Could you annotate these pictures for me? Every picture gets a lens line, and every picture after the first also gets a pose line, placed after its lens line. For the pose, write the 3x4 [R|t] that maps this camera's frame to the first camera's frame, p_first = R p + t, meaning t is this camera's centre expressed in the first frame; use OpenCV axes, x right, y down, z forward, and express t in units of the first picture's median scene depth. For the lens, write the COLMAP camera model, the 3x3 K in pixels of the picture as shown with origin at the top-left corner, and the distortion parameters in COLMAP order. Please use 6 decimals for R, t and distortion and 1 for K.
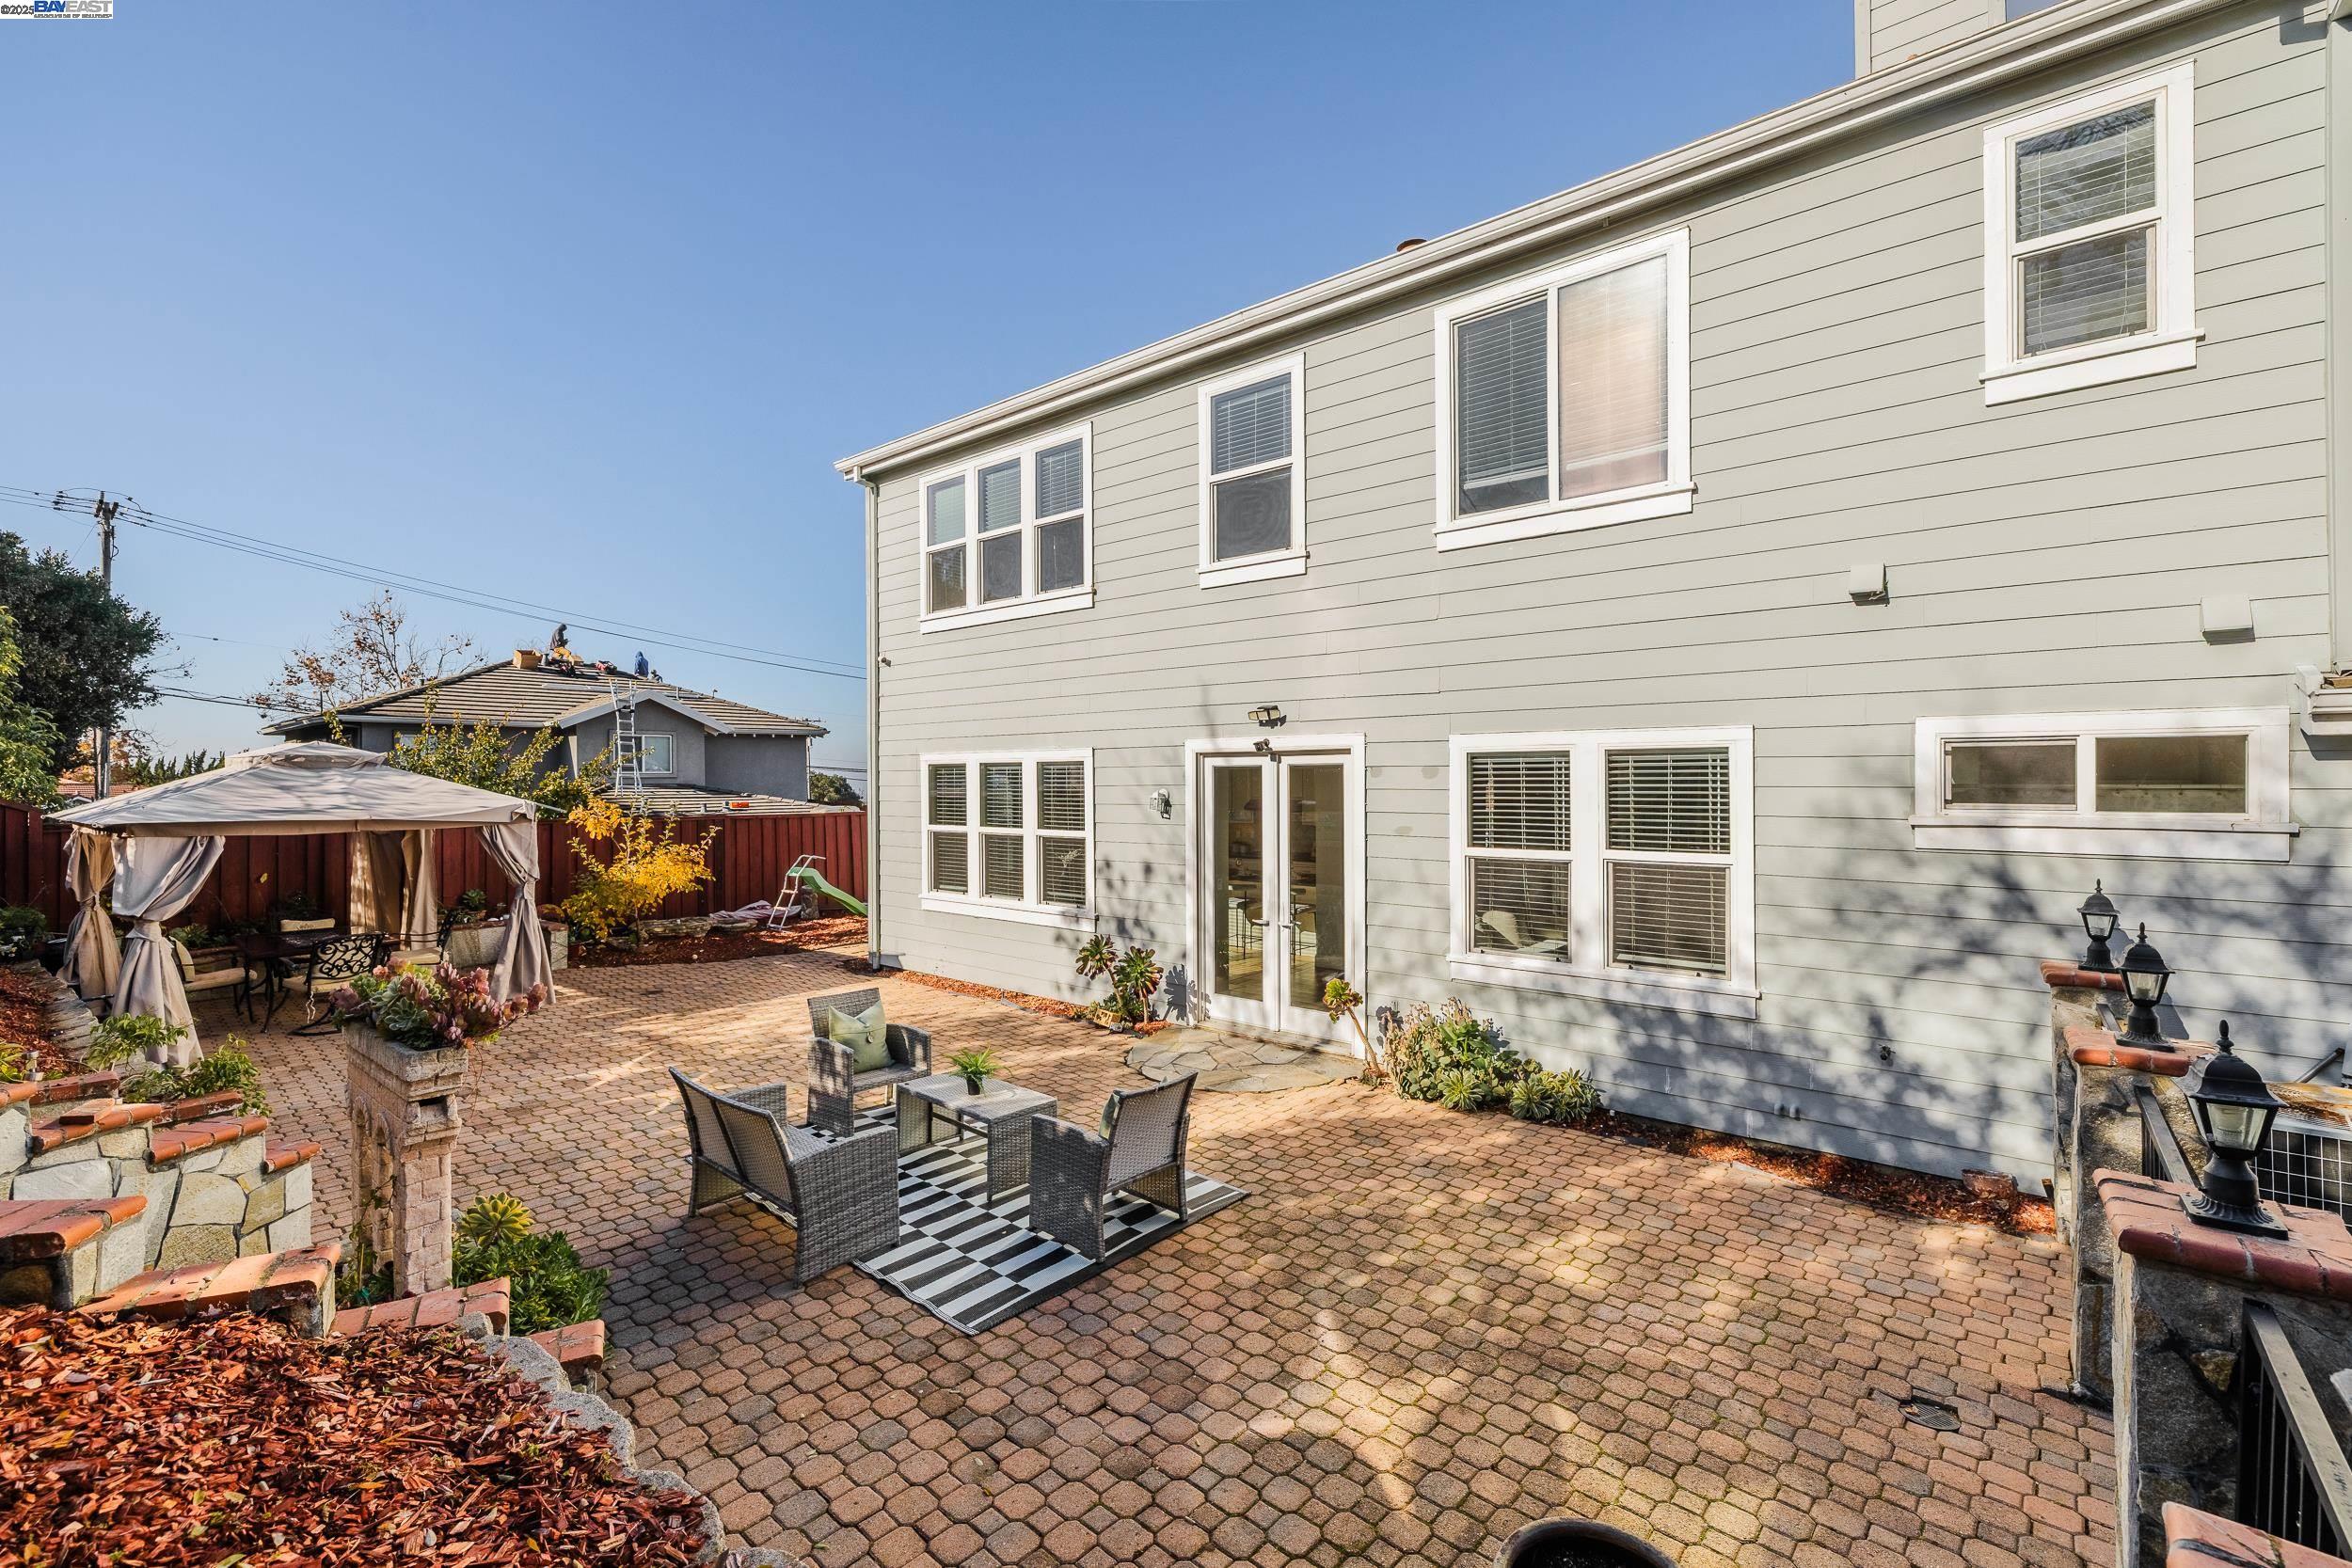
lens RADIAL K [[989.0, 0, 1176.0], [0, 989.0, 784.0], [0, 0, 1]] dist [0.000550, 0.000010]
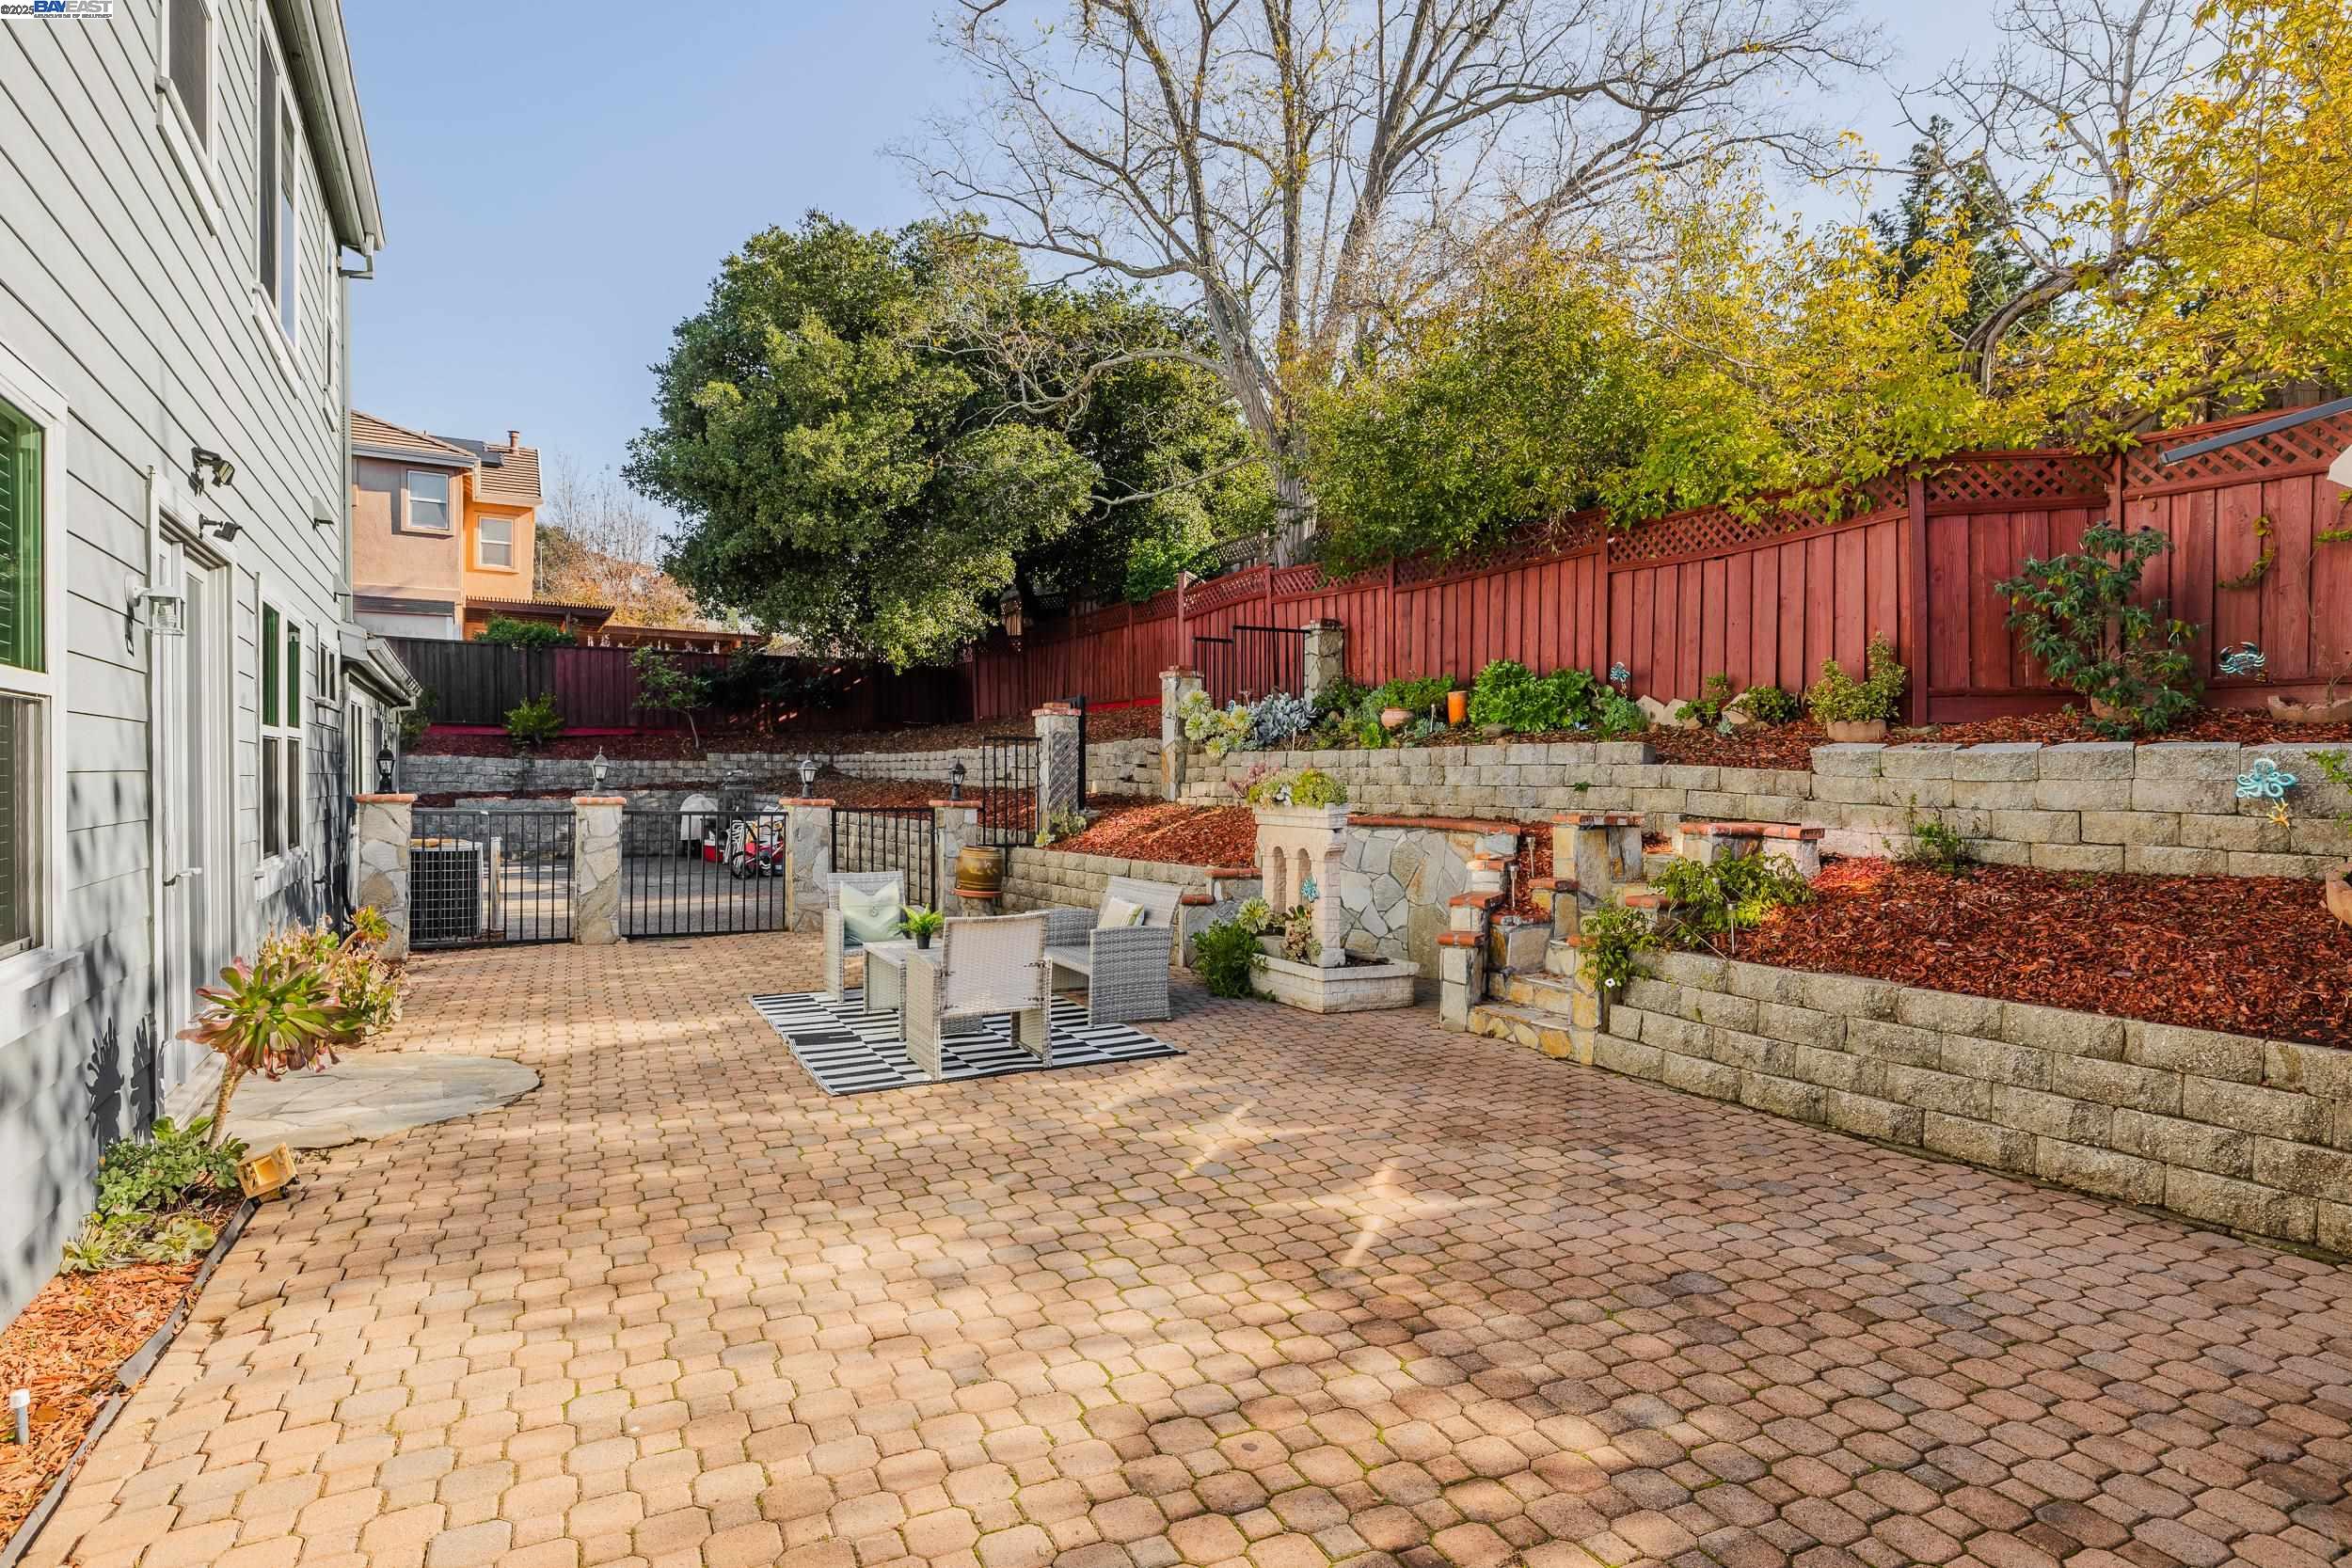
lens RADIAL K [[1261.2, 0, 1176.0], [0, 1261.2, 784.0], [0, 0, 1]] dist [0.000249, 0.000012]
pose [[-0.932469, -0.006038, 0.361200, -0.496725], [-0.004954, 0.999980, 0.003926, 0.071460], [-0.361216, 0.001872, -0.932480, 1.142377]]
